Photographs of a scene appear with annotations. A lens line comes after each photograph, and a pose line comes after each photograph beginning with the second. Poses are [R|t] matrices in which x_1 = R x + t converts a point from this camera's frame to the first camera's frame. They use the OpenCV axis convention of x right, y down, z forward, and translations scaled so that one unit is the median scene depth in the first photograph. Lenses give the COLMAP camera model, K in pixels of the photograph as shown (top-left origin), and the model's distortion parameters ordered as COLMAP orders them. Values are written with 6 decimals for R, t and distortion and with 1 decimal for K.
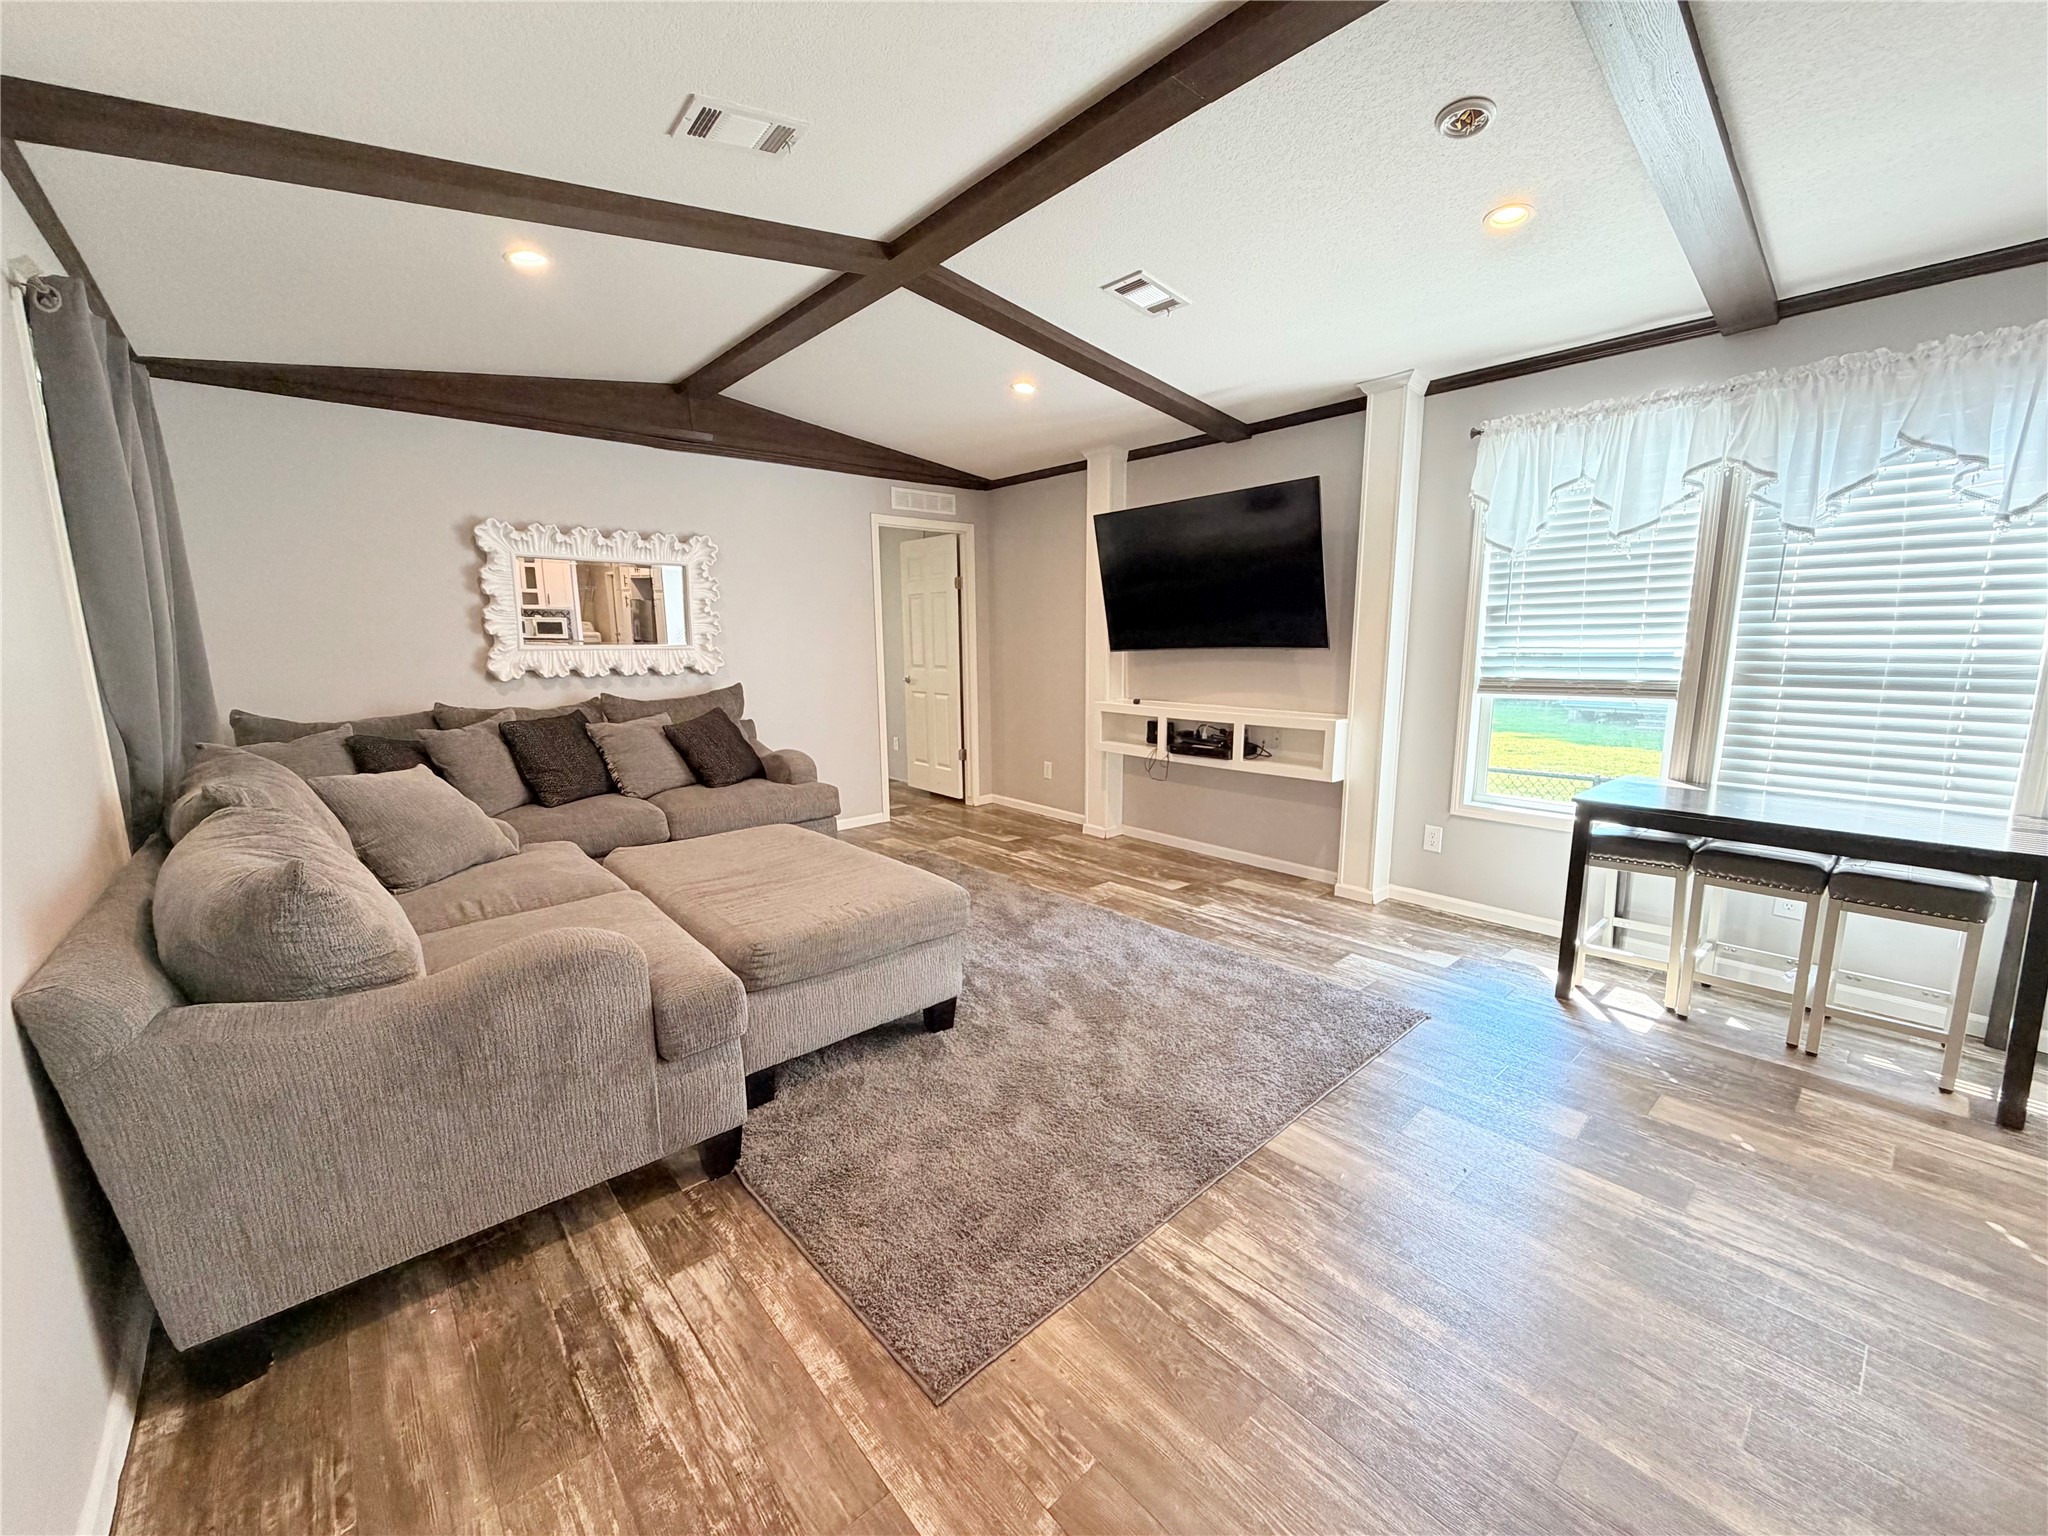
lens RADIAL K [[814.8, 0, 1020.5], [0, 814.8, 767.5], [0, 0, 1]] dist [0.001177, 0.000079]
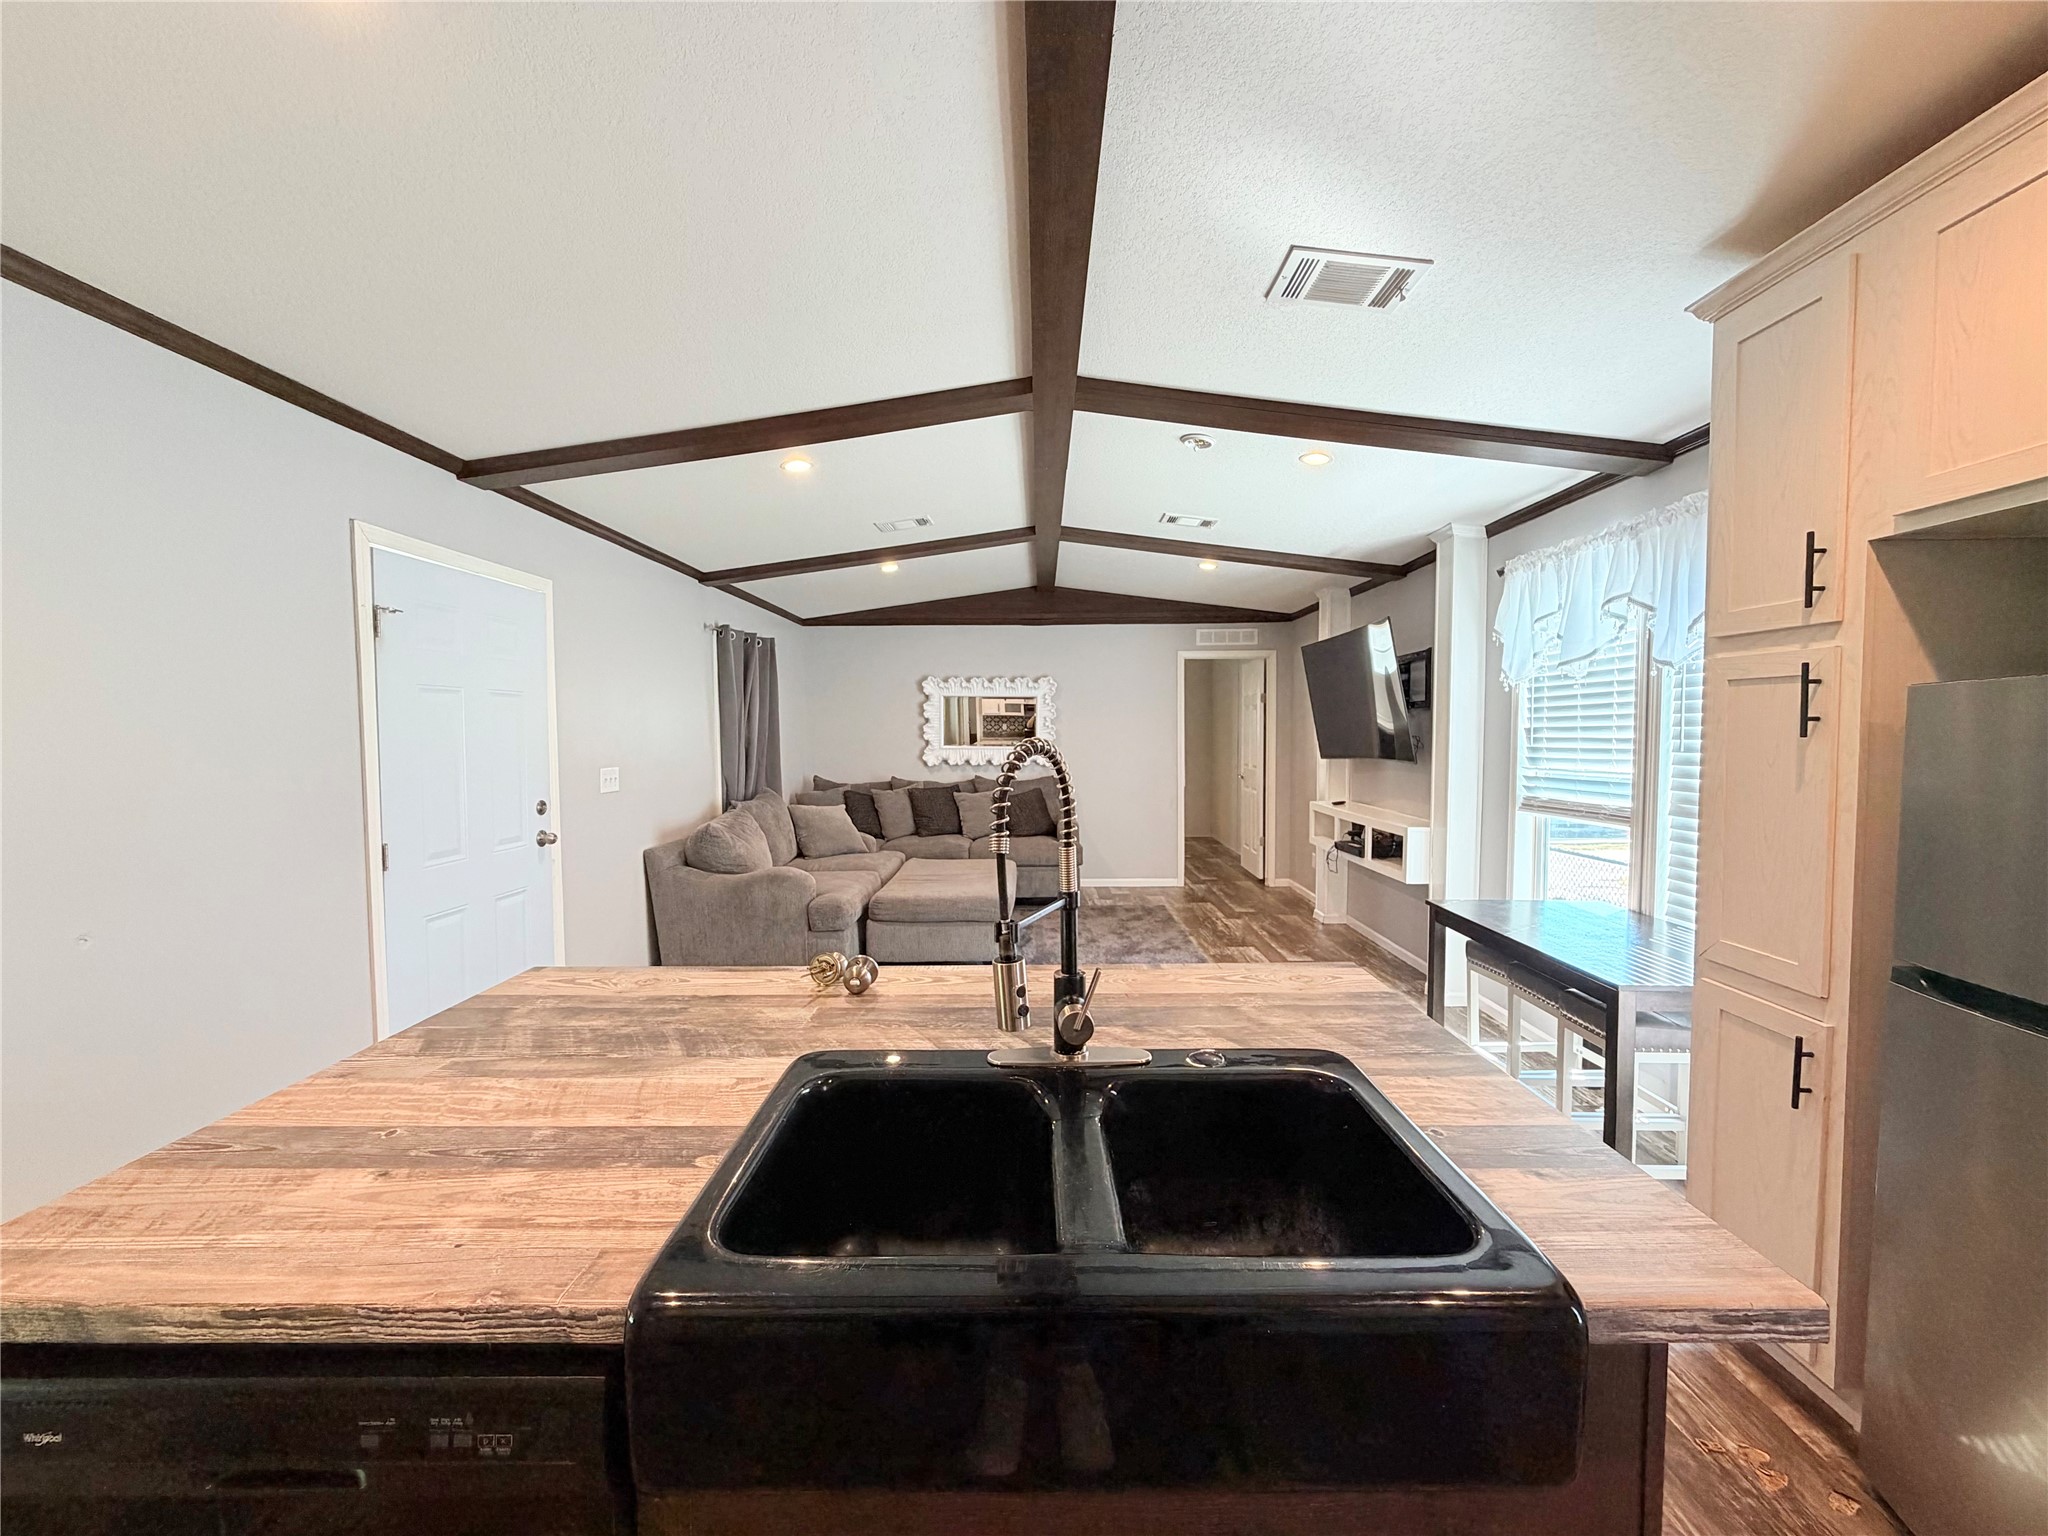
lens RADIAL K [[814.8, 0, 1020.5], [0, 814.8, 767.5], [0, 0, 1]] dist [0.001177, 0.000079]
pose [[0.737625, 0.036406, -0.674229, 0.741498], [-0.110909, 0.991515, -0.067799, -0.004817], [0.666040, 0.124788, 0.735404, -0.177520]]
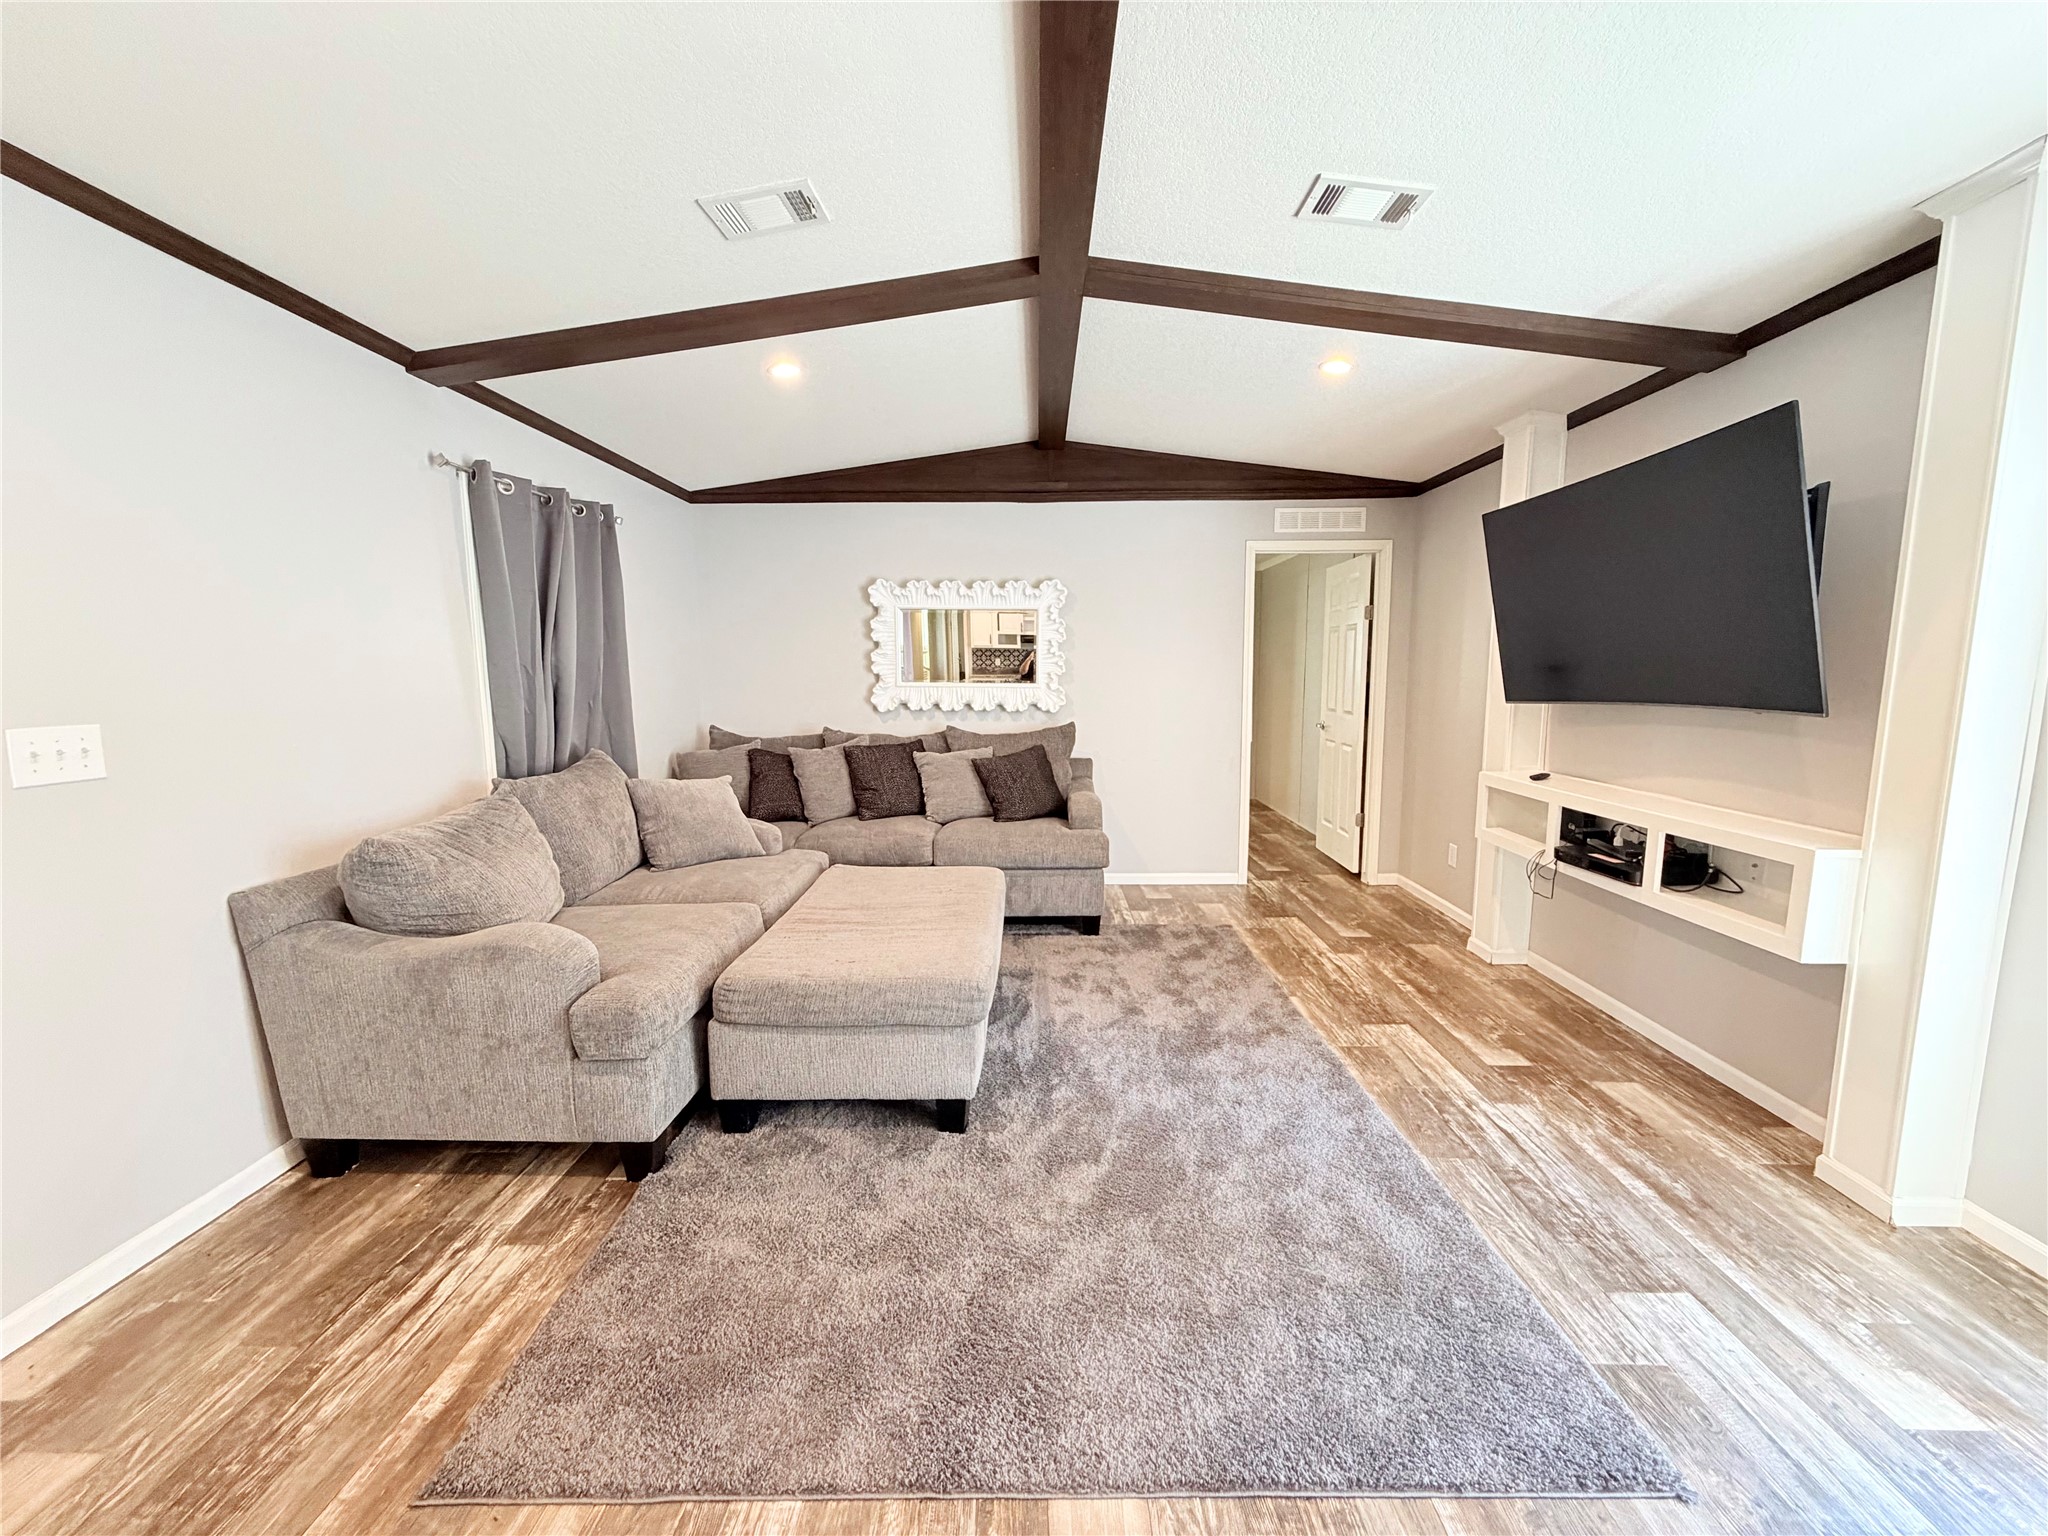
lens RADIAL K [[814.8, 0, 1020.5], [0, 814.8, 767.5], [0, 0, 1]] dist [0.001177, 0.000079]
pose [[0.739453, 0.086665, -0.667607, 0.353722], [-0.111747, 0.993723, 0.005226, -0.055626], [0.663869, 0.070739, 0.744496, 0.254052]]
